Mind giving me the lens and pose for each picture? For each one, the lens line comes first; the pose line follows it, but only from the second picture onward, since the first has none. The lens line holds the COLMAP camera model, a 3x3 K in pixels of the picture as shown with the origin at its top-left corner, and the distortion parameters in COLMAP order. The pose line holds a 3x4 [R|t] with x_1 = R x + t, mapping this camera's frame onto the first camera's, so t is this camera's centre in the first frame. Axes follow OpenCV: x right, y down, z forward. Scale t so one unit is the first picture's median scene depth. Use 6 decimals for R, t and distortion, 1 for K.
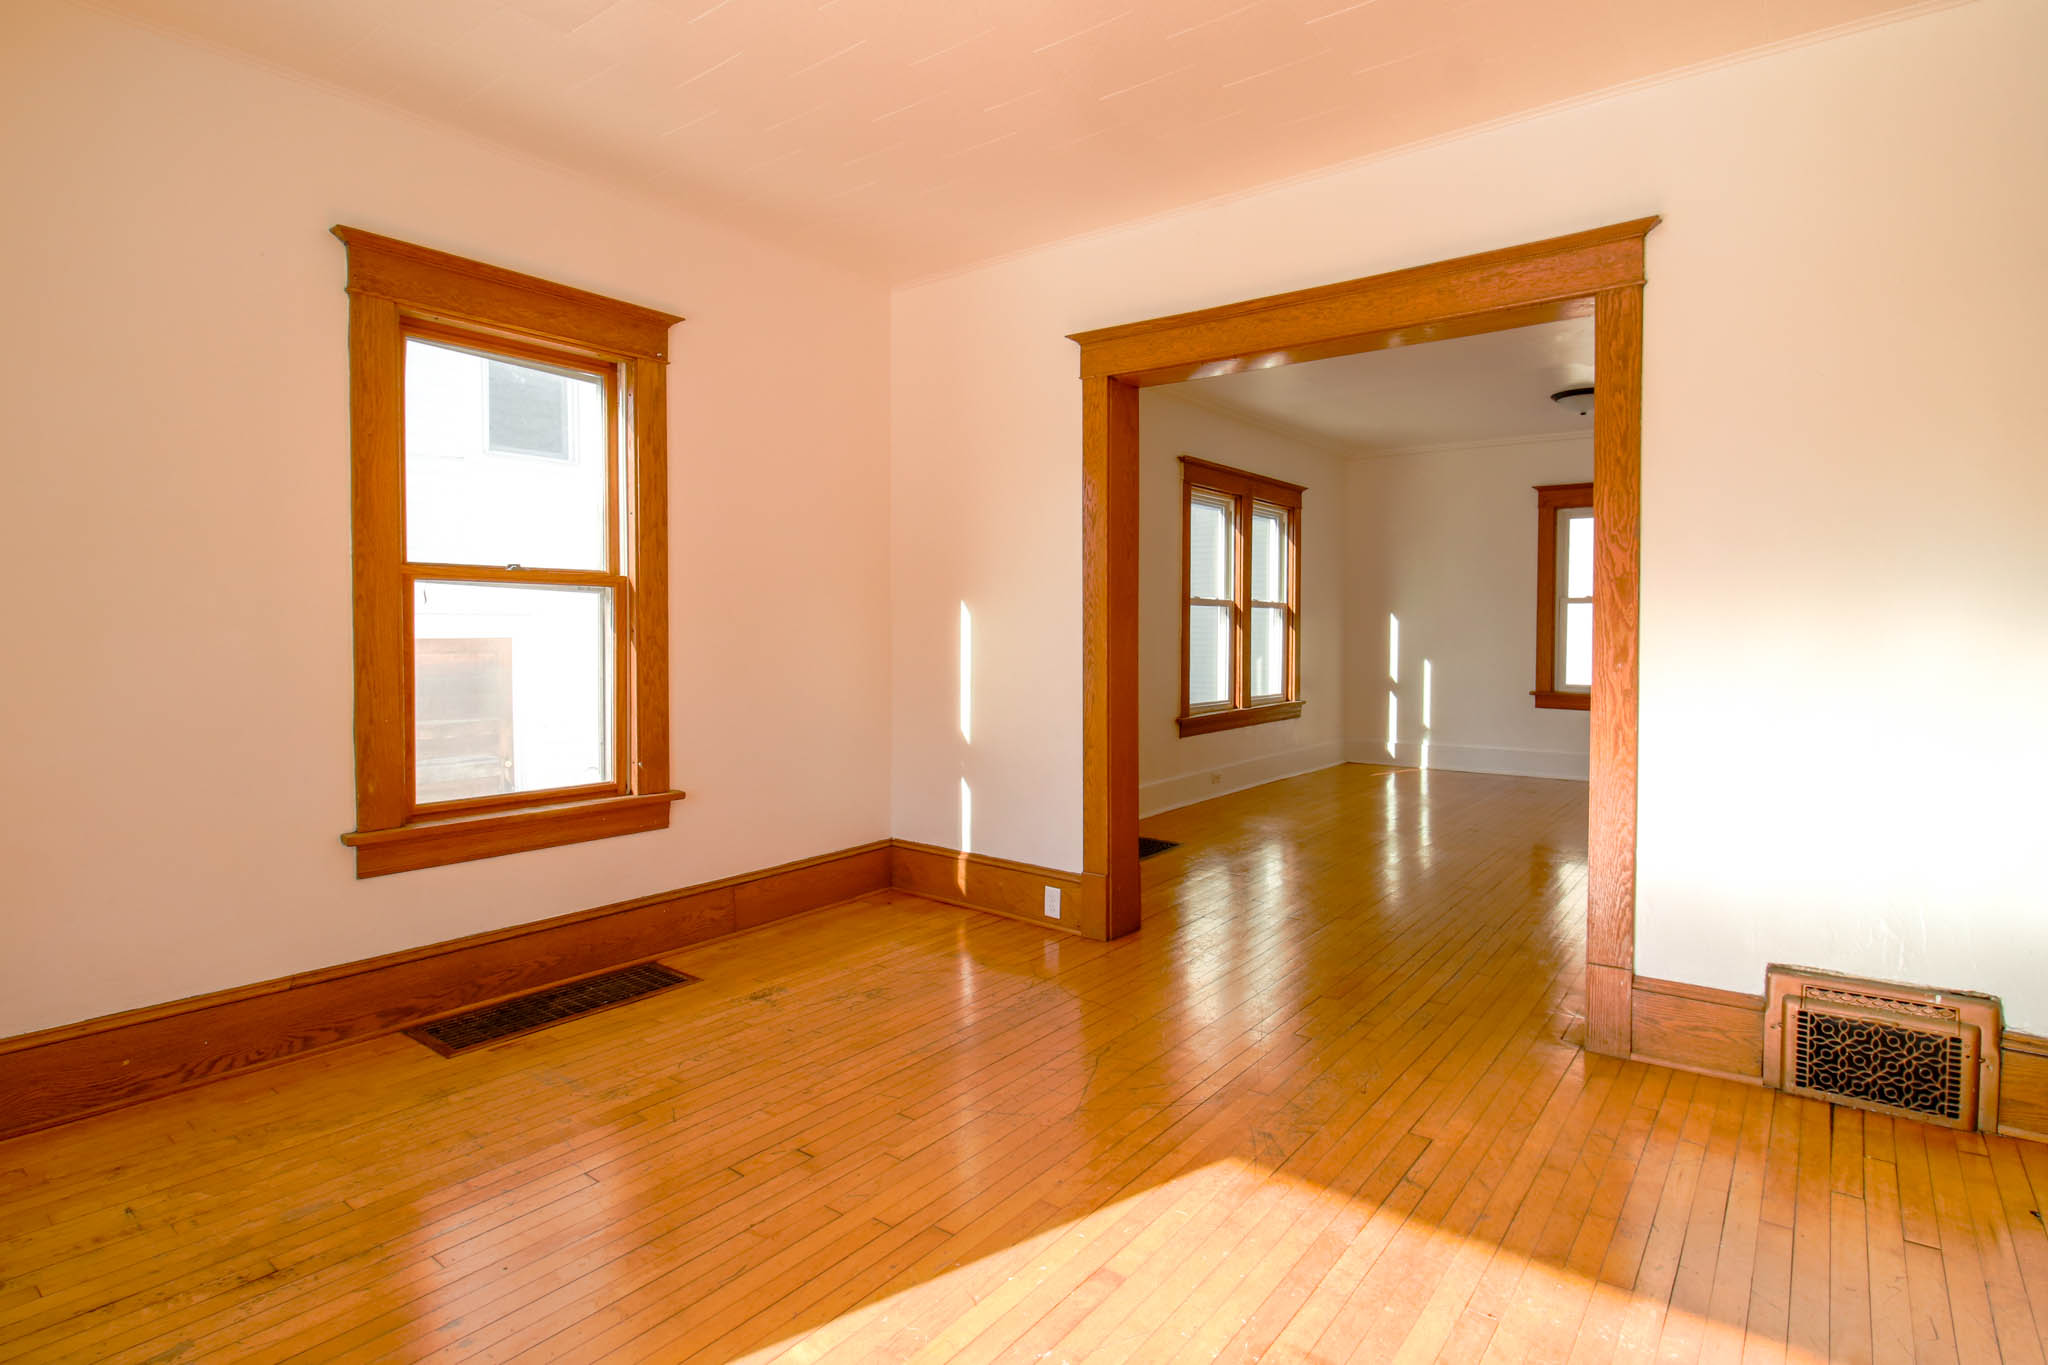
lens RADIAL K [[1040.1, 0, 1032.4], [0, 1040.1, 662.1], [0, 0, 1]] dist [-0.011938, -0.001131]
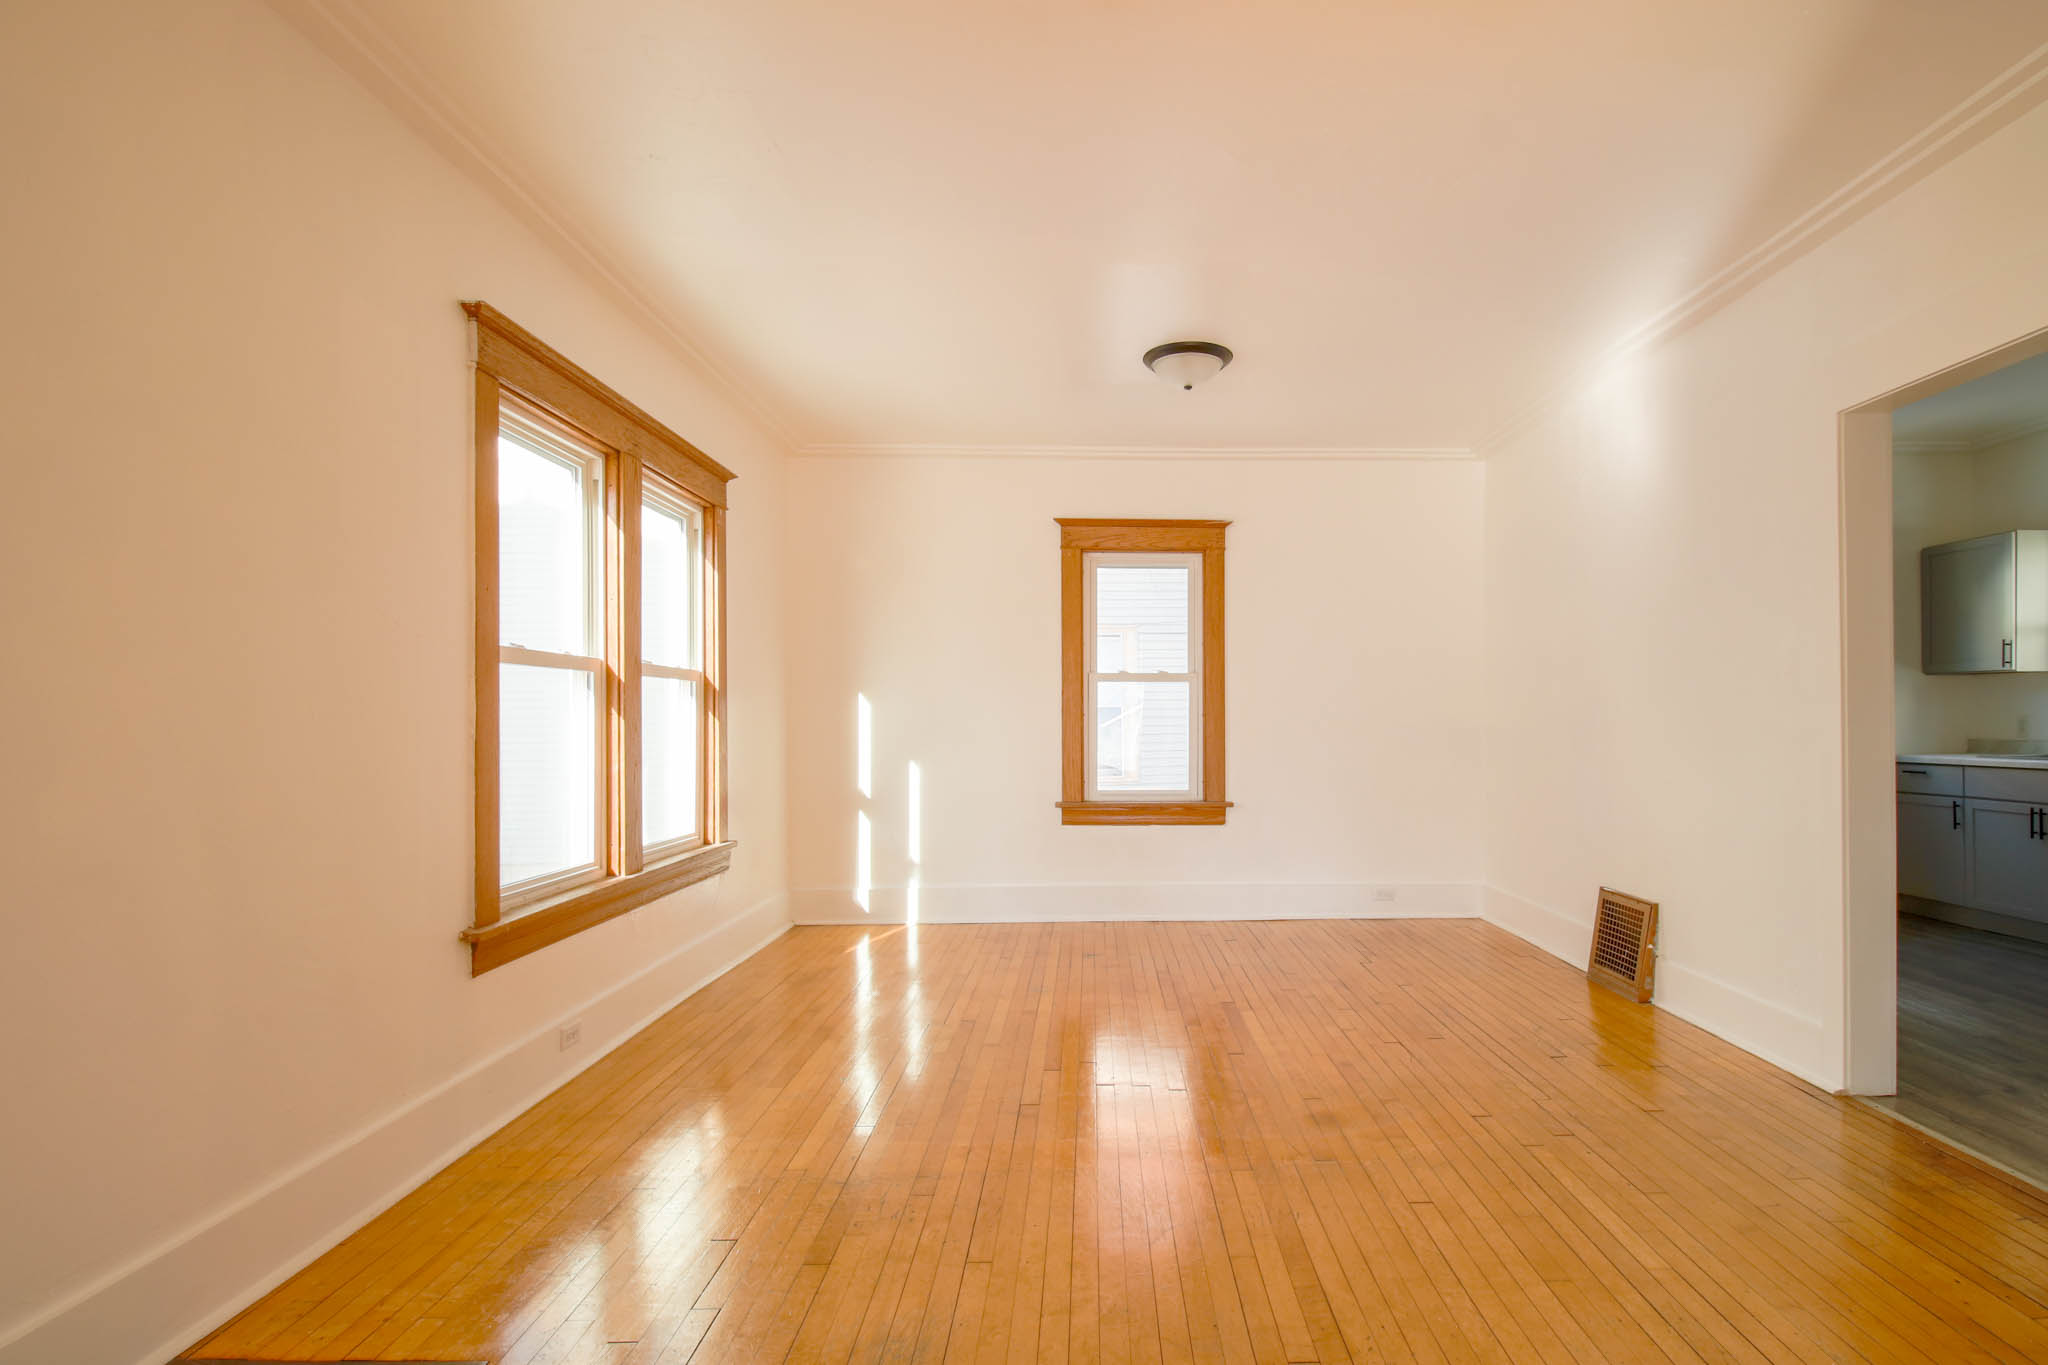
lens RADIAL K [[954.0, 0, 1081.7], [0, 954.0, 715.8], [0, 0, 1]] dist [0.006225, -0.000597]
pose [[0.776924, -0.002745, 0.629588, 0.078755], [0.023875, 0.999400, -0.025104, -0.014771], [-0.629141, 0.034535, 0.776524, 0.474053]]
